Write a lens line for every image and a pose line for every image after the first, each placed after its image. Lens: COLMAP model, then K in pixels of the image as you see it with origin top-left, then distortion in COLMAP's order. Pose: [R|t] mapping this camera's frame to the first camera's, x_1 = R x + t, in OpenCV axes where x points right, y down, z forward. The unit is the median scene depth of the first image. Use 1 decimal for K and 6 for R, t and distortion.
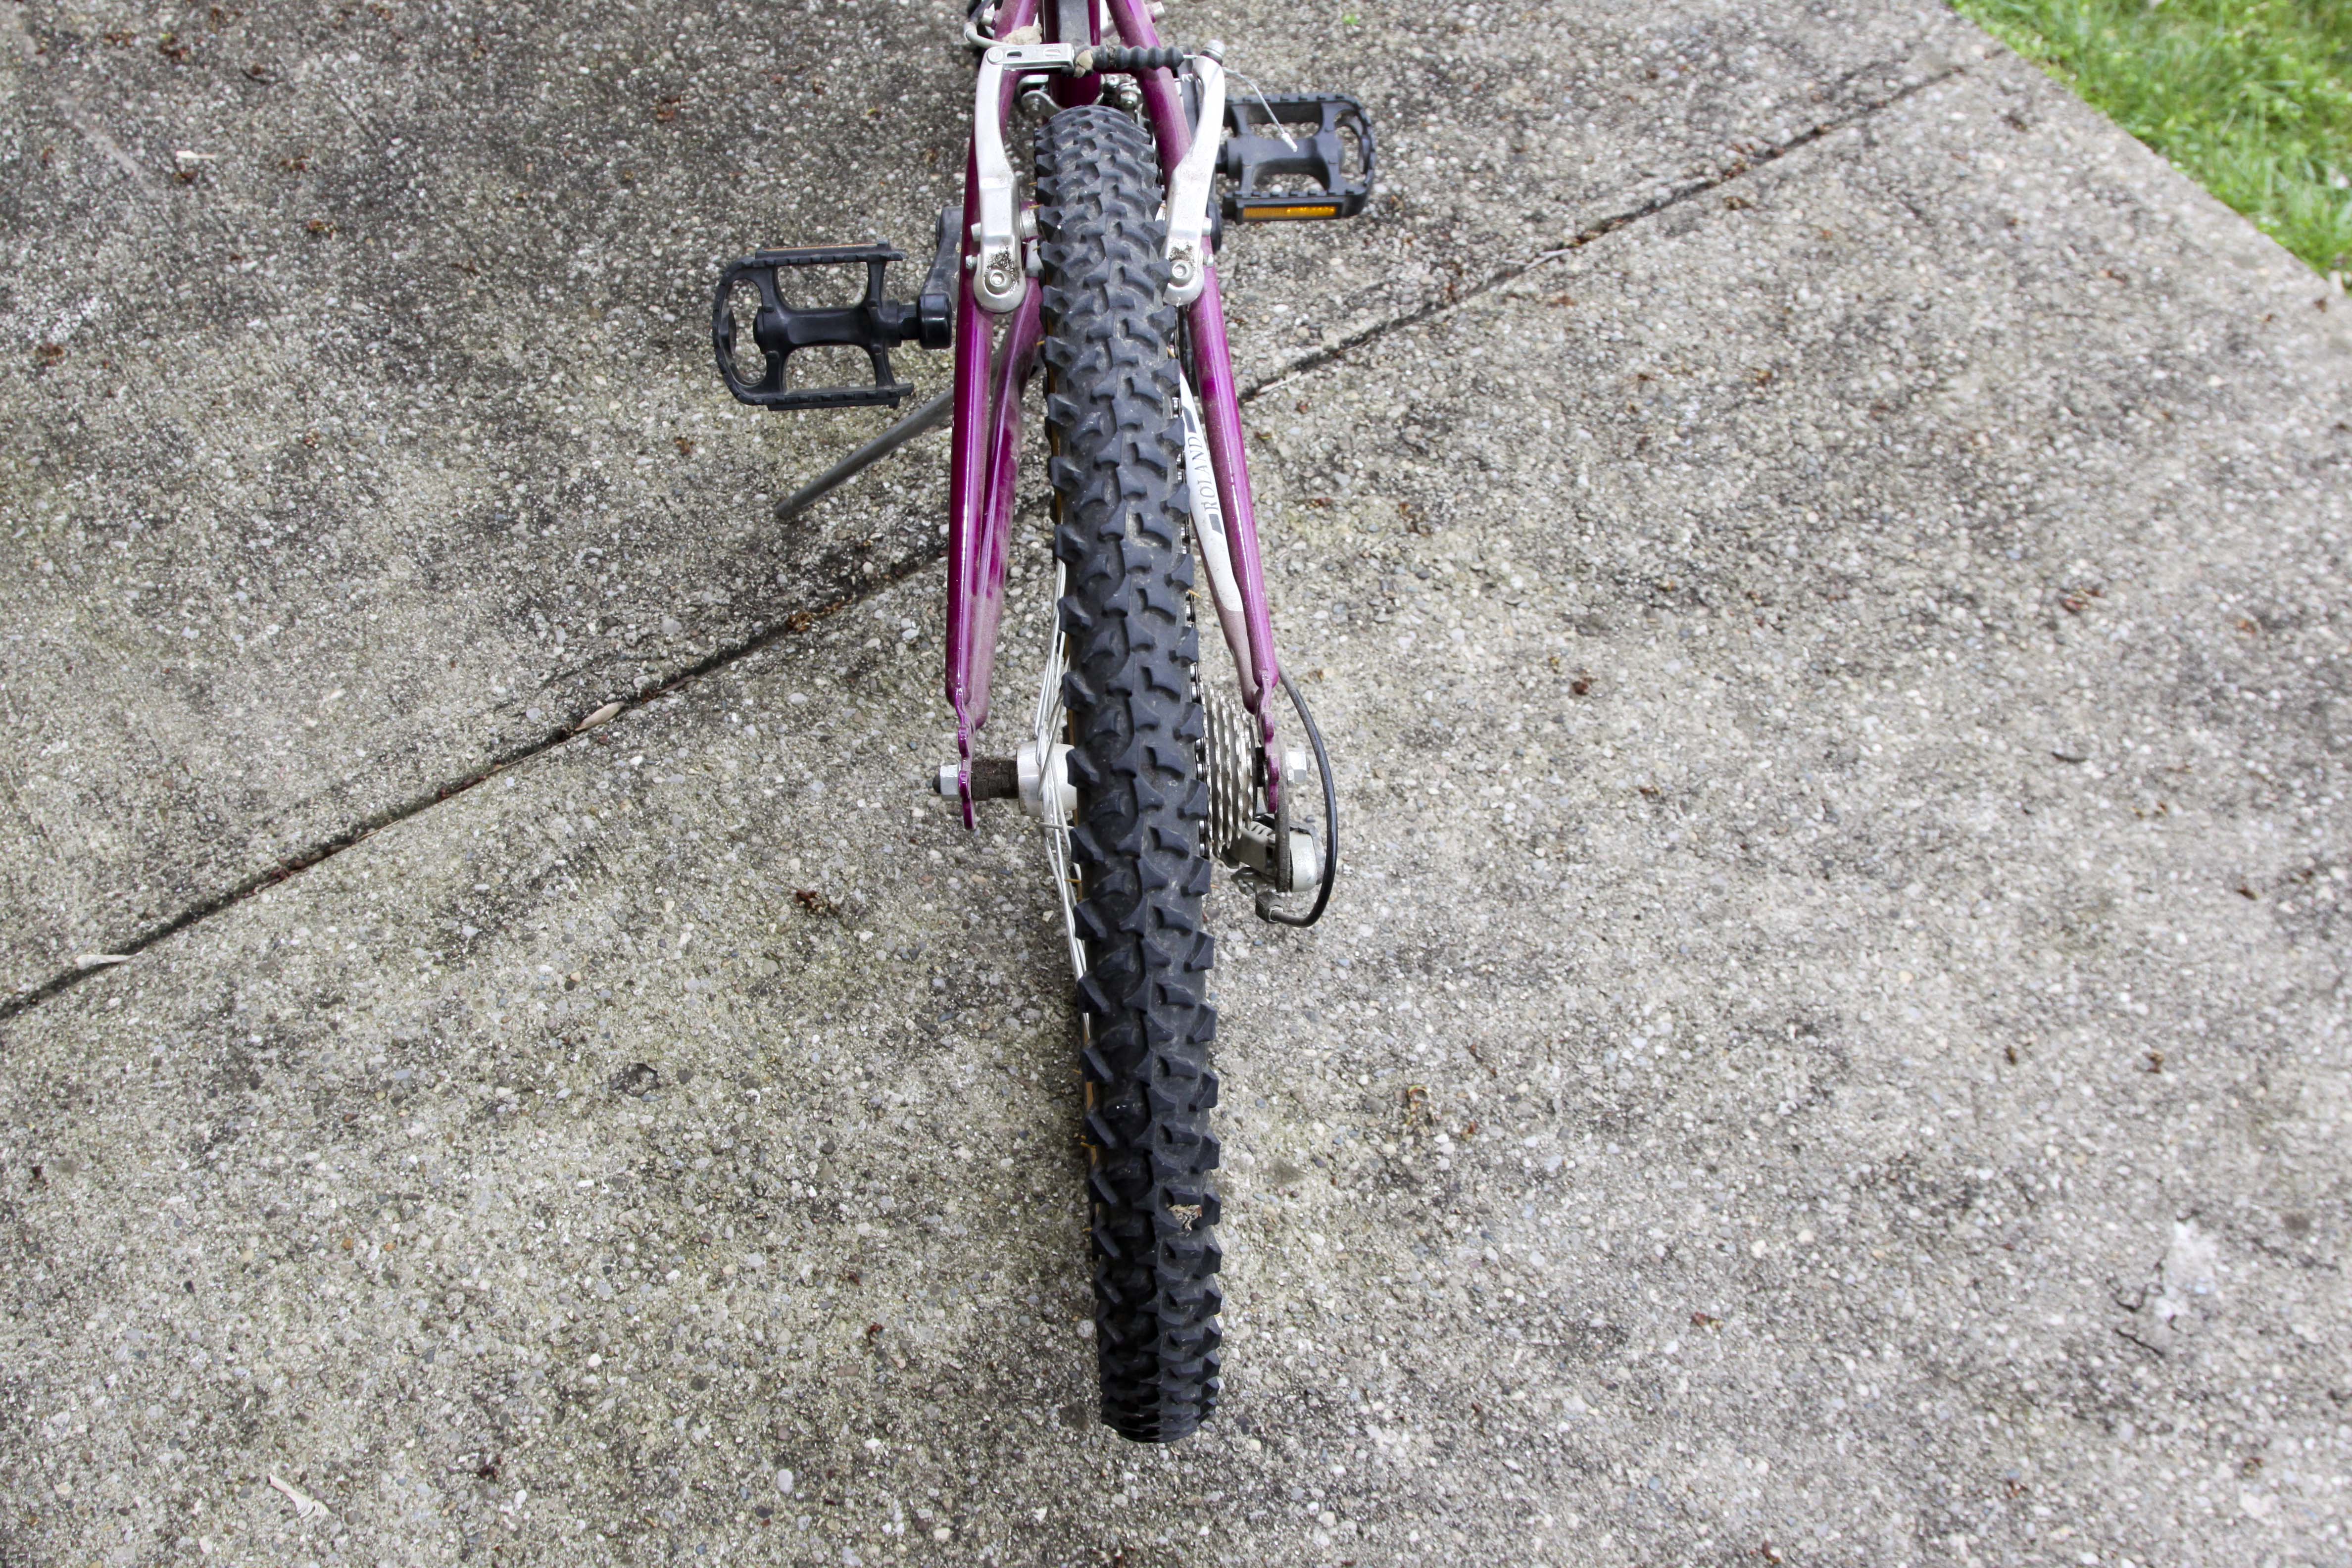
lens RADIAL K [[2492.8, 0, 1198.0], [0, 2492.8, 781.6], [0, 0, 1]] dist [-0.140620, 0.086992]
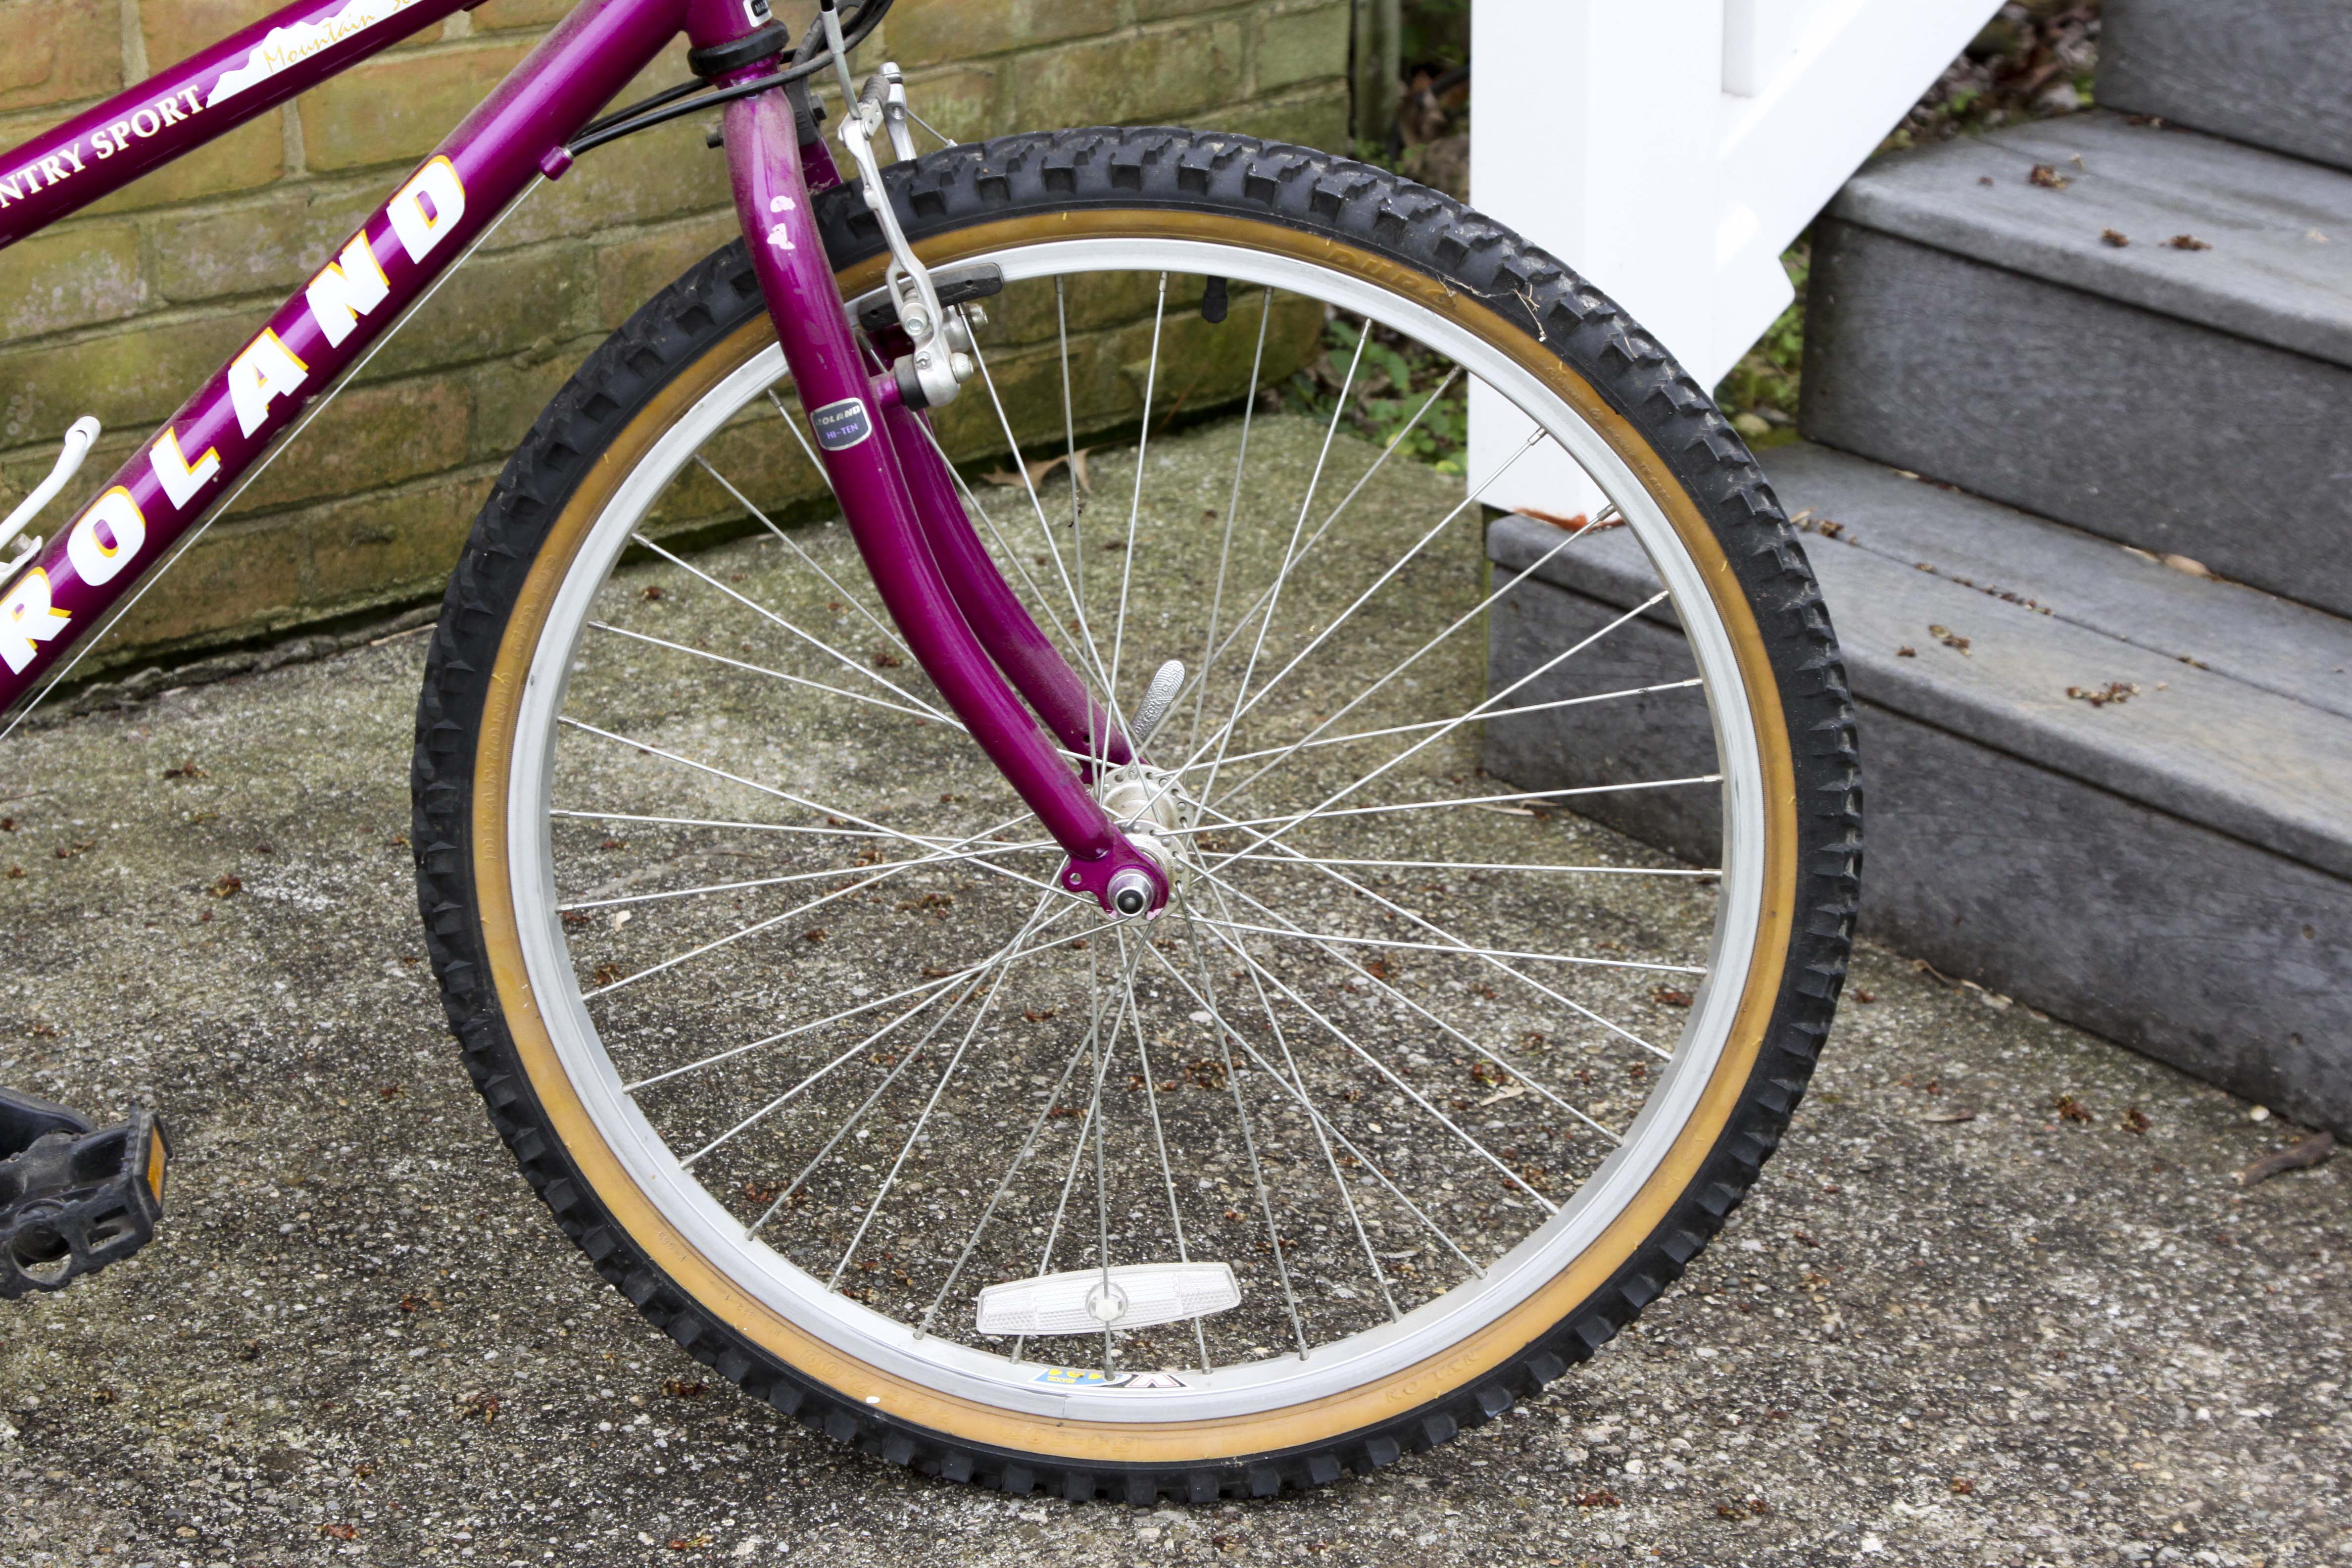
lens RADIAL K [[5123.2, 0, 1186.0], [0, 5123.2, 782.2], [0, 0, 1]] dist [0.107891, 0.298351]
pose [[0.072363, 0.274824, -0.958767, 1.140790], [-0.810167, 0.576862, 0.104206, -0.616057], [0.581715, 0.769221, 0.264397, 0.690725]]
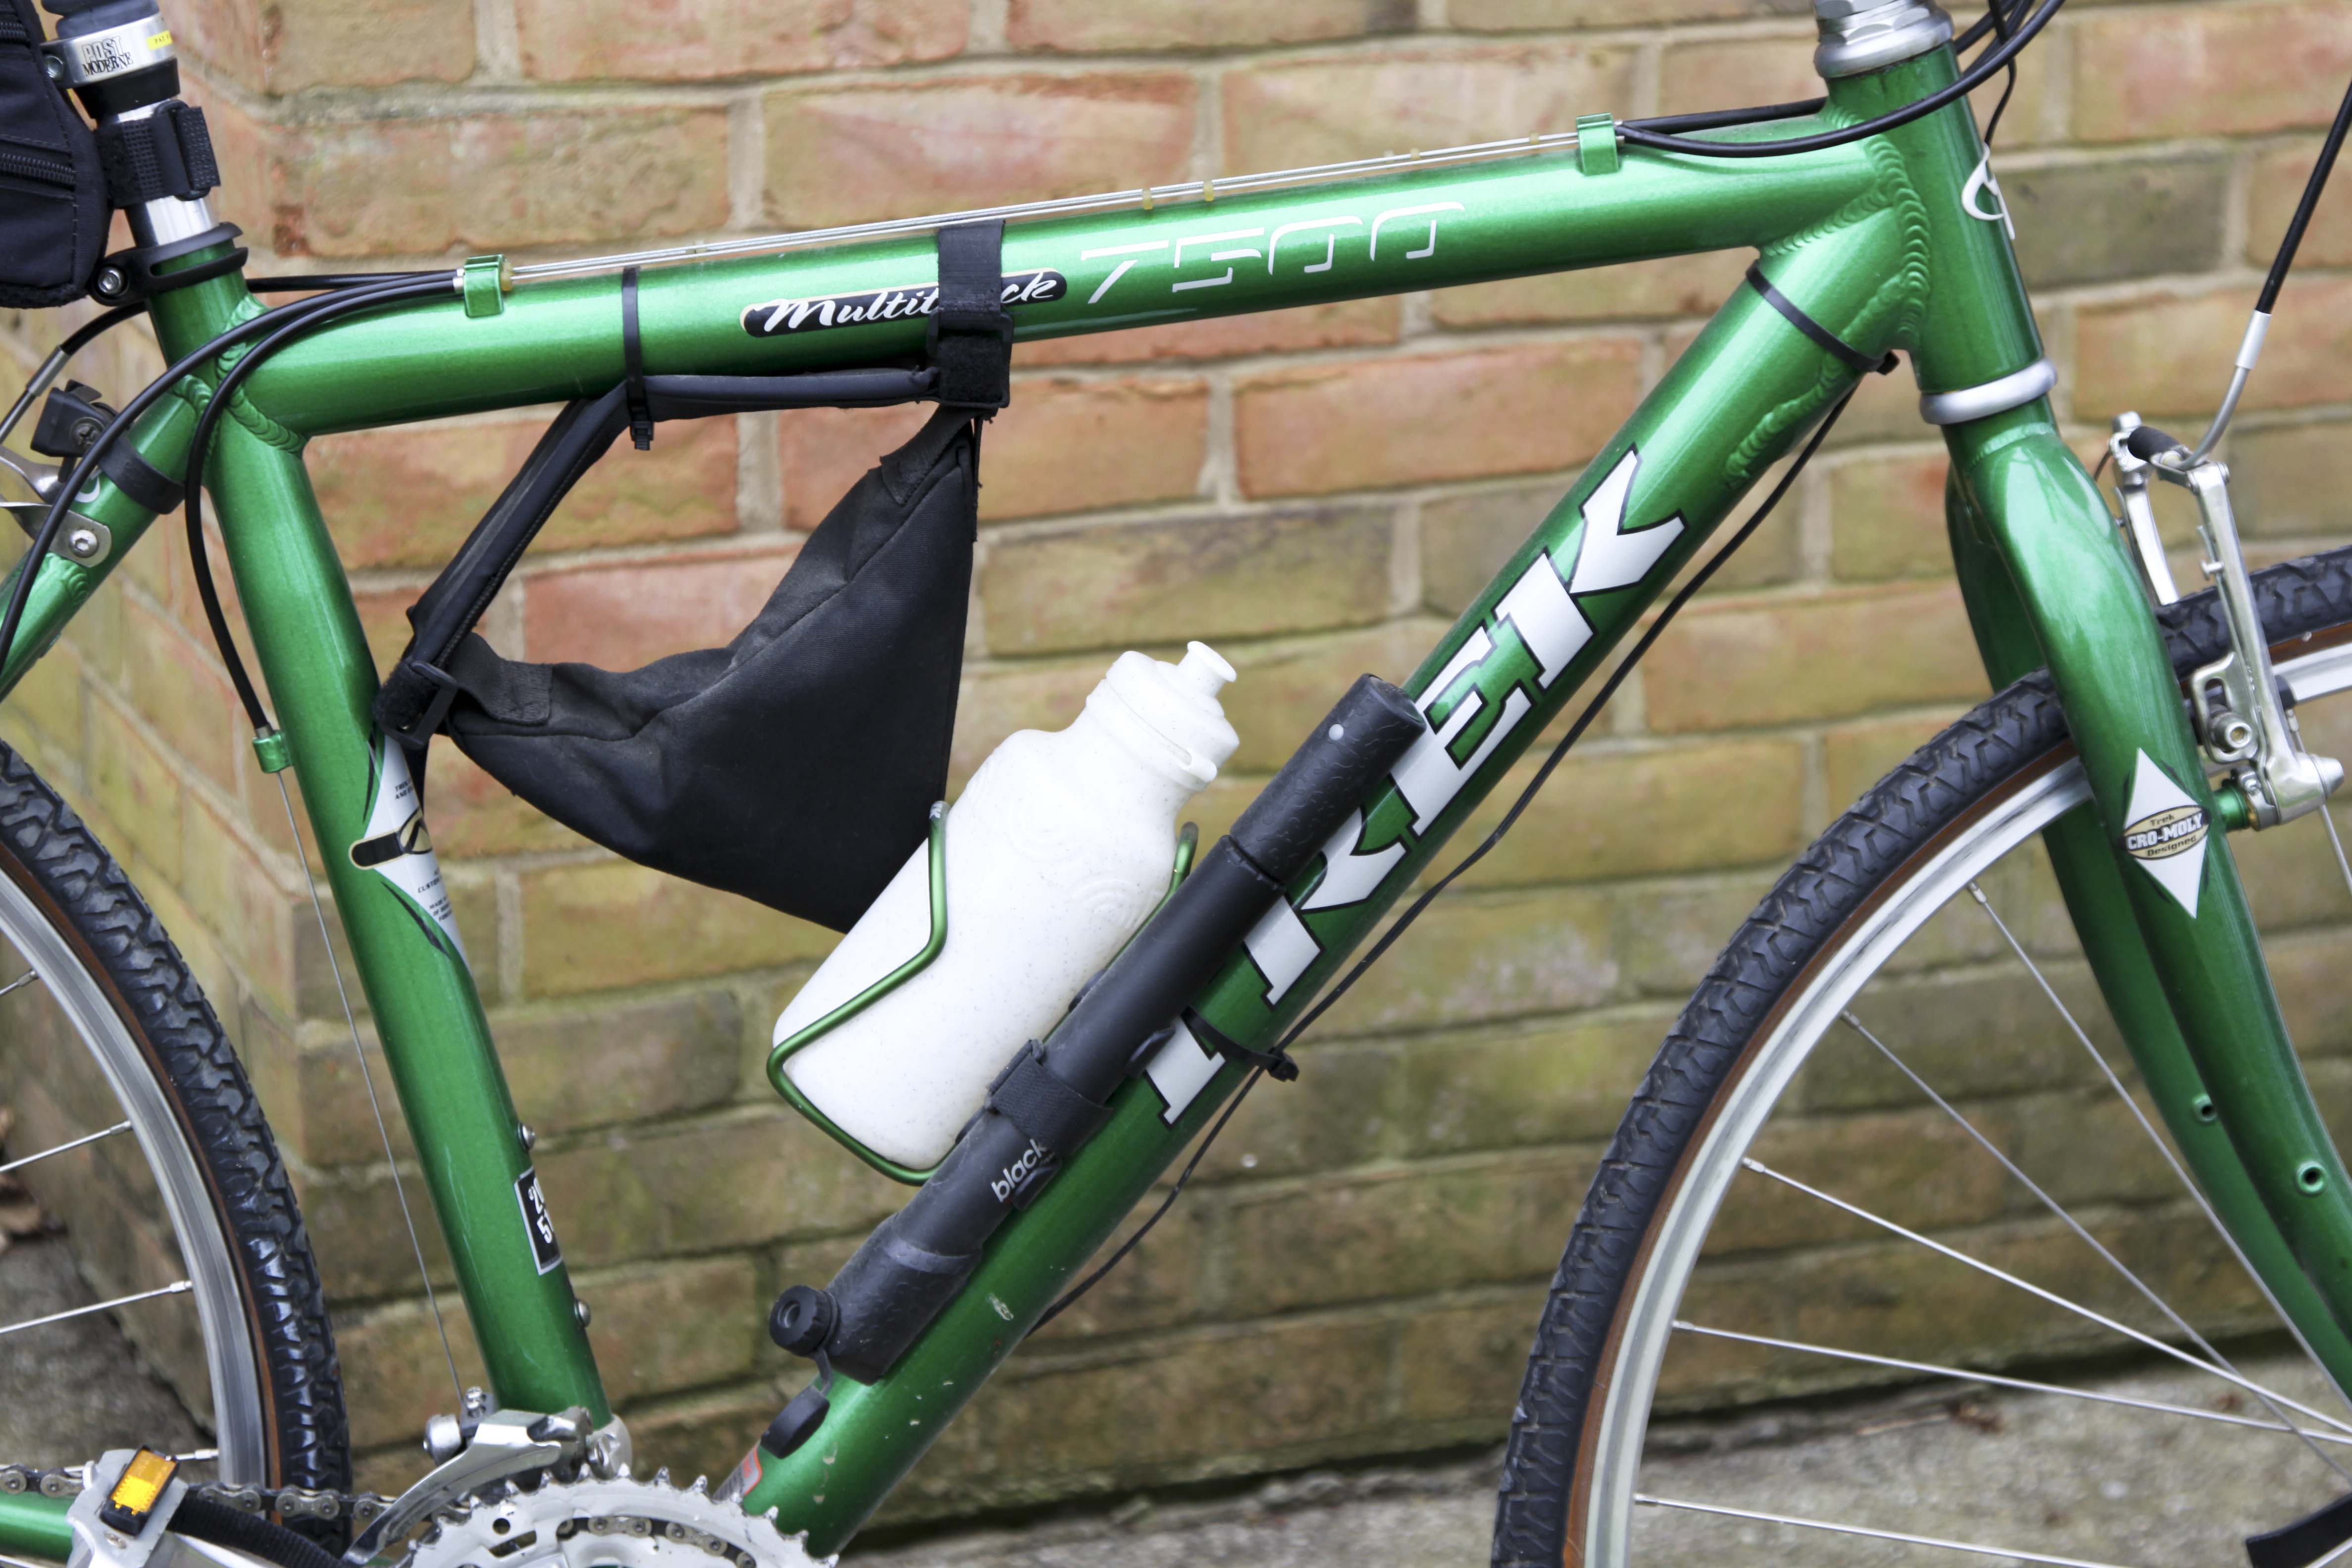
lens RADIAL K [[6183.4, 0, 1206.3], [0, 6183.4, 778.6], [0, 0, 1]] dist [0.219722, 0.304899]
pose [[-0.255940, 0.165159, -0.952480, 1.045899], [-0.799280, 0.518044, 0.304602, -0.705820], [0.543734, 0.839257, -0.000580, 0.713707]]
